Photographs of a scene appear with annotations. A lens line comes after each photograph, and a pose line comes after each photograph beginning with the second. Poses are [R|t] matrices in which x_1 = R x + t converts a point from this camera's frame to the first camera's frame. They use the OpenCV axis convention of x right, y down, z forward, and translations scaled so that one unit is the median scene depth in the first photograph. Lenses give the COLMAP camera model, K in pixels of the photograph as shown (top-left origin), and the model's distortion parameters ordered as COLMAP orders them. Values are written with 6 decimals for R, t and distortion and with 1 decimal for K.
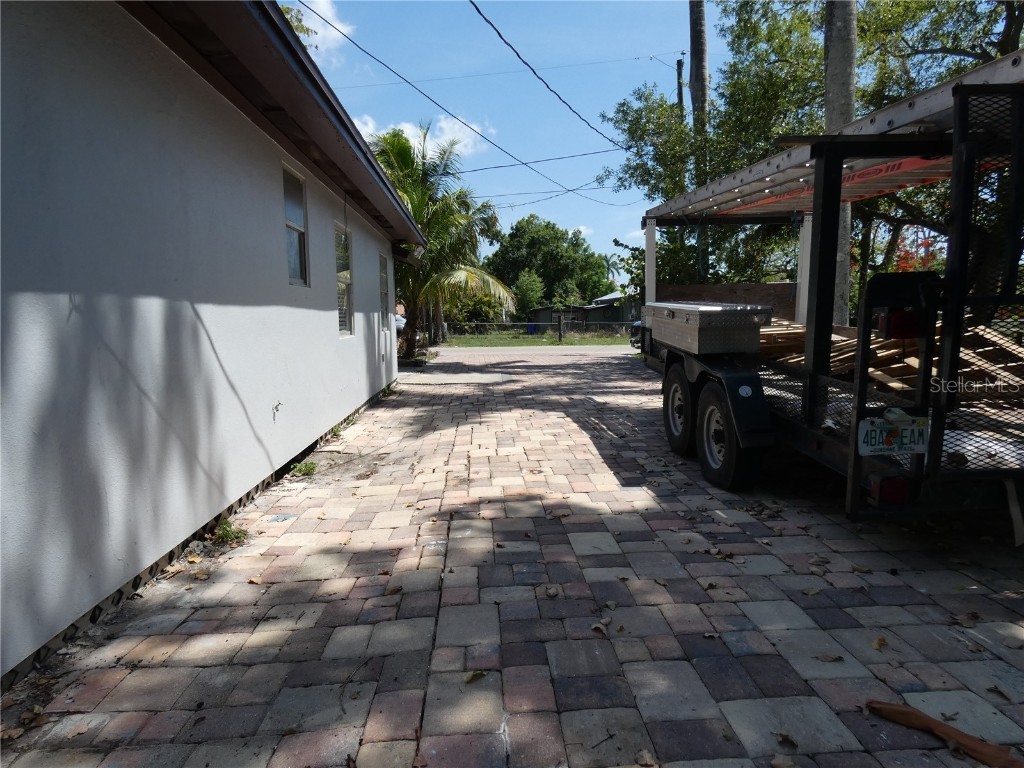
lens RADIAL K [[612.8, 0, 514.1], [0, 612.8, 386.5], [0, 0, 1]] dist [-0.001300, -0.000365]
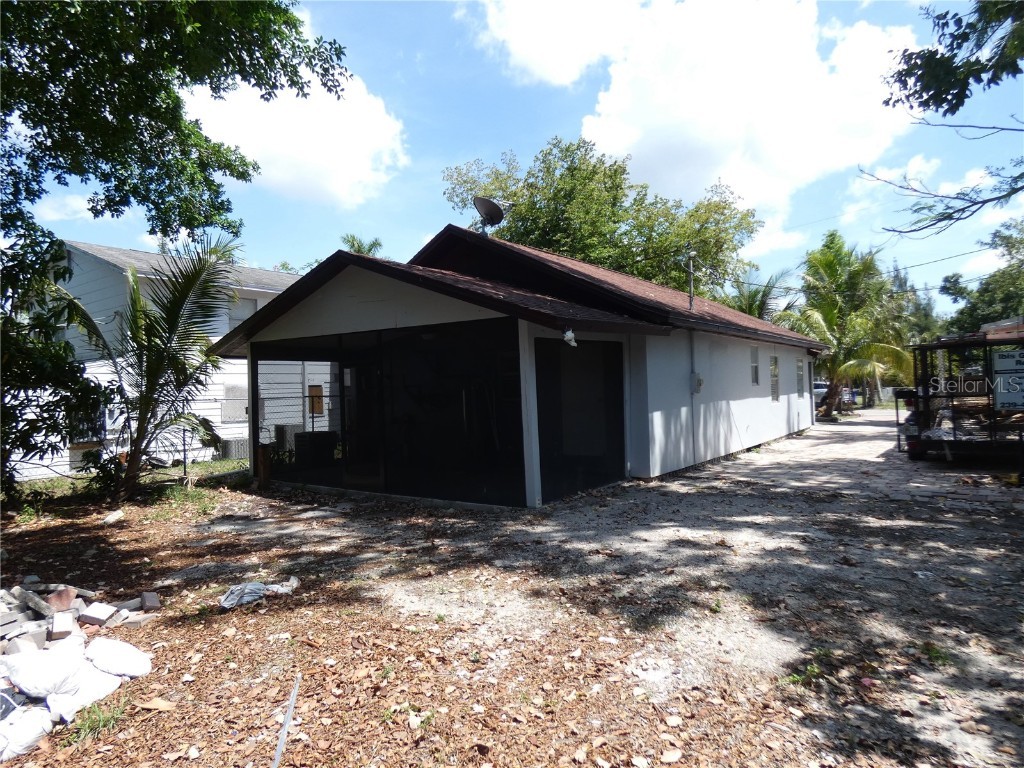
lens RADIAL K [[612.8, 0, 512.1], [0, 612.8, 384.1], [0, 0, 1]] dist [-0.001300, -0.000365]
pose [[0.766872, -0.041570, -0.640452, 0.039969], [-0.033481, 0.993950, -0.104605, 0.009677], [0.640926, 0.101662, 0.760841, -0.124851]]
